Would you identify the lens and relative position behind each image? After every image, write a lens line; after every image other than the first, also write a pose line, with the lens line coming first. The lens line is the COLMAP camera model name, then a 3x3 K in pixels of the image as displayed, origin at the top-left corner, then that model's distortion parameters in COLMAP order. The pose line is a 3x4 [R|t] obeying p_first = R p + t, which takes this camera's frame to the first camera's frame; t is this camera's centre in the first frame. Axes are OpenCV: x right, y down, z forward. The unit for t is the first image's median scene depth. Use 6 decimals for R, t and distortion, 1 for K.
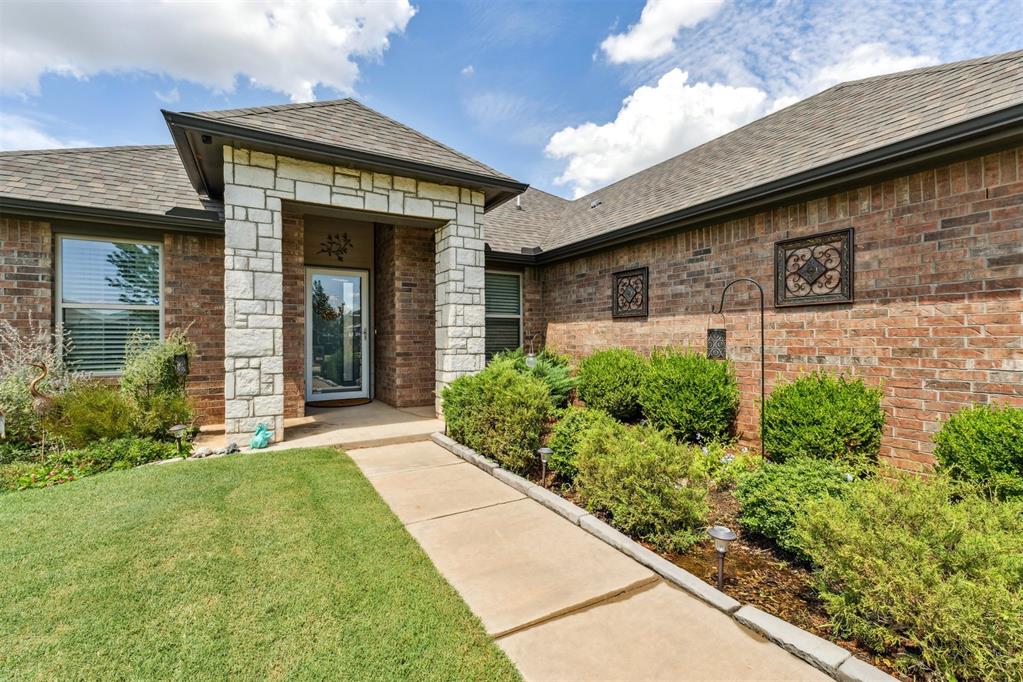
lens RADIAL K [[438.9, 0, 514.4], [0, 438.9, 338.4], [0, 0, 1]] dist [-0.001282, -0.000625]
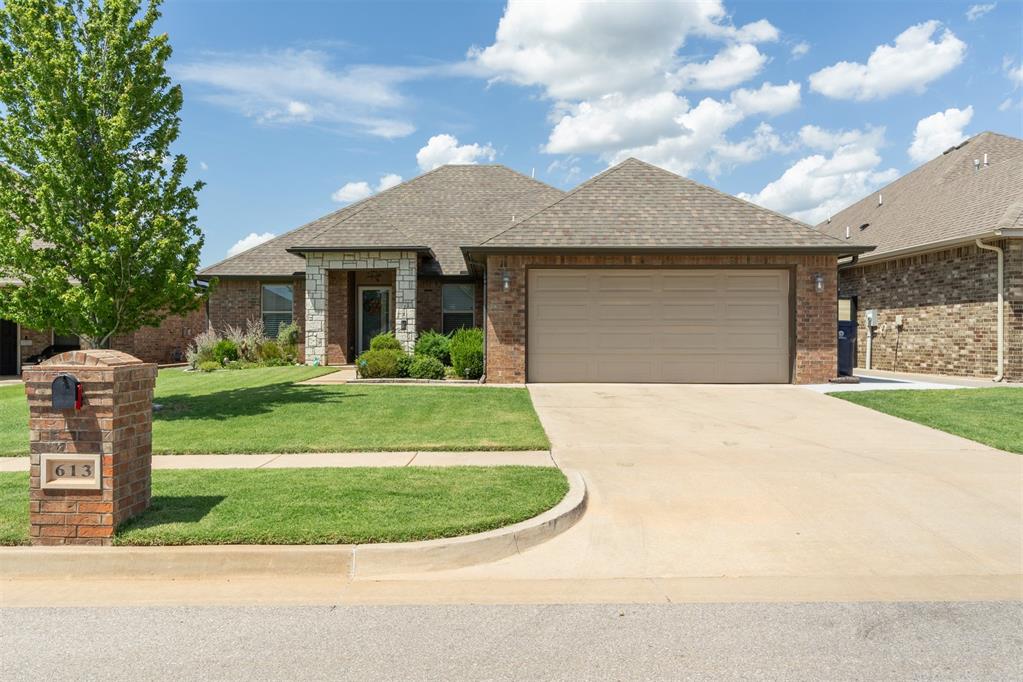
lens RADIAL K [[792.5, 0, 511.1], [0, 792.5, 341.3], [0, 0, 1]] dist [-0.000554, -0.000048]
pose [[0.868757, 0.005209, -0.495211, 2.668269], [-0.000629, 0.999955, 0.009414, 0.052058], [0.495238, -0.007867, 0.868722, -2.434872]]
